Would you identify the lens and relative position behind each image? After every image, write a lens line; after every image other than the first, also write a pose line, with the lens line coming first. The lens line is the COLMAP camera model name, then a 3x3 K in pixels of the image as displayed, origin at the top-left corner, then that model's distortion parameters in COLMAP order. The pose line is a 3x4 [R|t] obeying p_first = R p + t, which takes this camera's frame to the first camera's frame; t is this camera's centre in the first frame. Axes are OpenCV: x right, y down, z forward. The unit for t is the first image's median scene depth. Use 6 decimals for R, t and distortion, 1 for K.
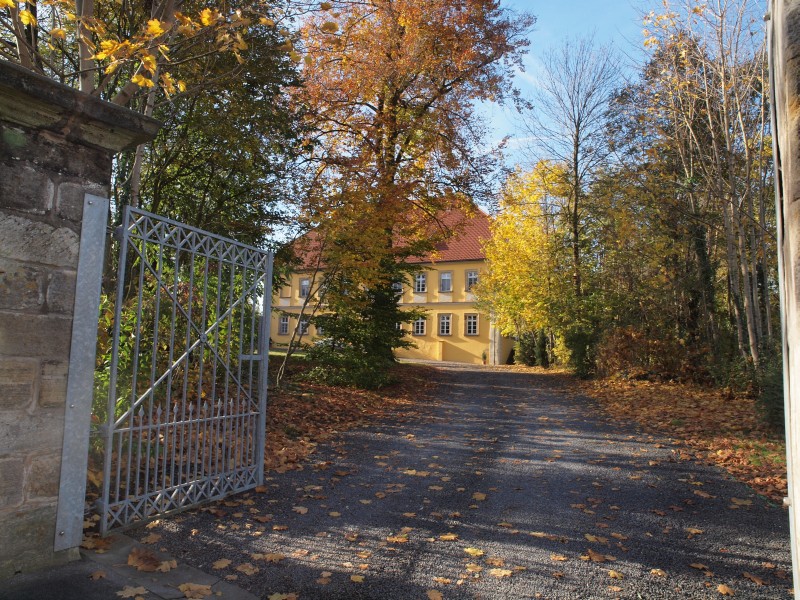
lens RADIAL K [[558.7, 0, 403.9], [0, 558.7, 298.1], [0, 0, 1]] dist [-0.104169, 0.000953]
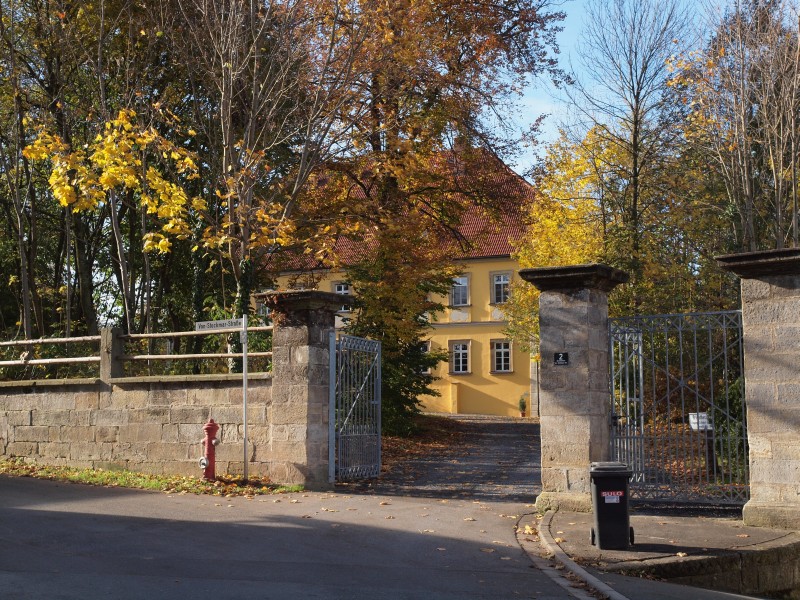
lens RADIAL K [[1104.6, 0, 400.0], [0, 1104.6, 300.0], [0, 0, 1]] dist [0.033221, 0.114469]
pose [[0.999304, -0.024680, 0.027961, -0.154404], [0.024594, 0.999692, 0.003413, -0.126428], [-0.028037, -0.002723, 0.999603, -1.392806]]
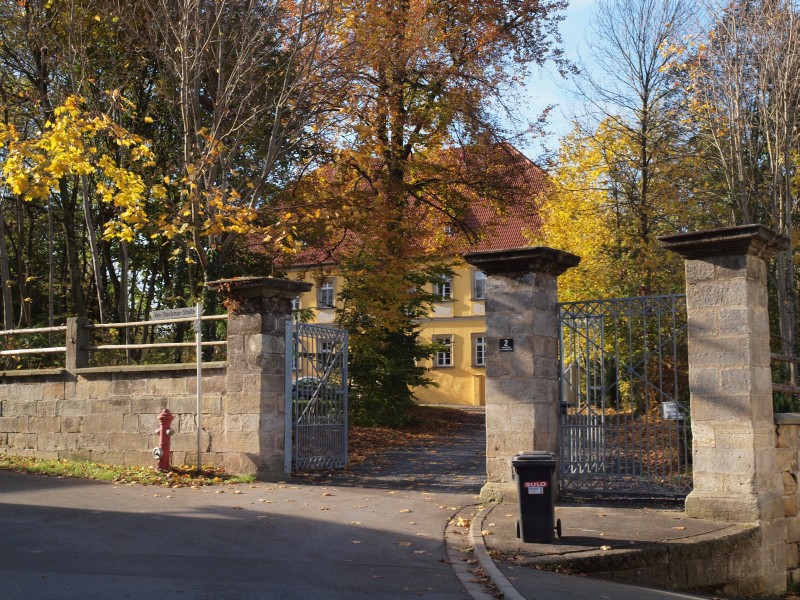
lens RADIAL K [[1079.6, 0, 400.0], [0, 1079.6, 300.0], [0, 0, 1]] dist [0.034309, 0.058795]
pose [[0.999410, -0.031129, -0.014487, -0.014494], [0.031218, 0.999495, 0.006007, -0.108356], [0.014293, -0.006456, 0.999877, -1.319344]]
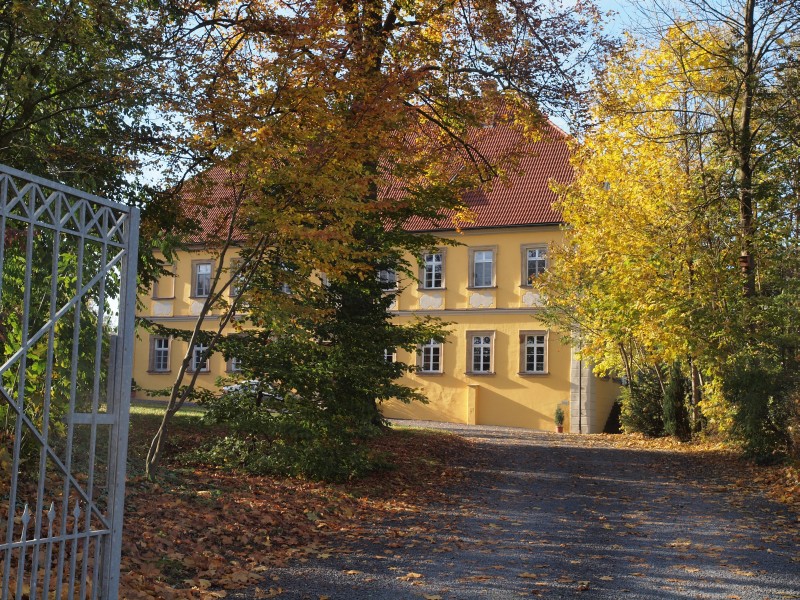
lens RADIAL K [[1104.6, 0, 400.0], [0, 1104.6, 300.0], [0, 0, 1]] dist [0.033221, 0.114469]
pose [[0.999999, 0.001116, 0.000062, -0.000334], [-0.001116, 0.999999, -0.000558, 0.000223], [-0.000063, 0.000558, 1.000000, 0.002005]]
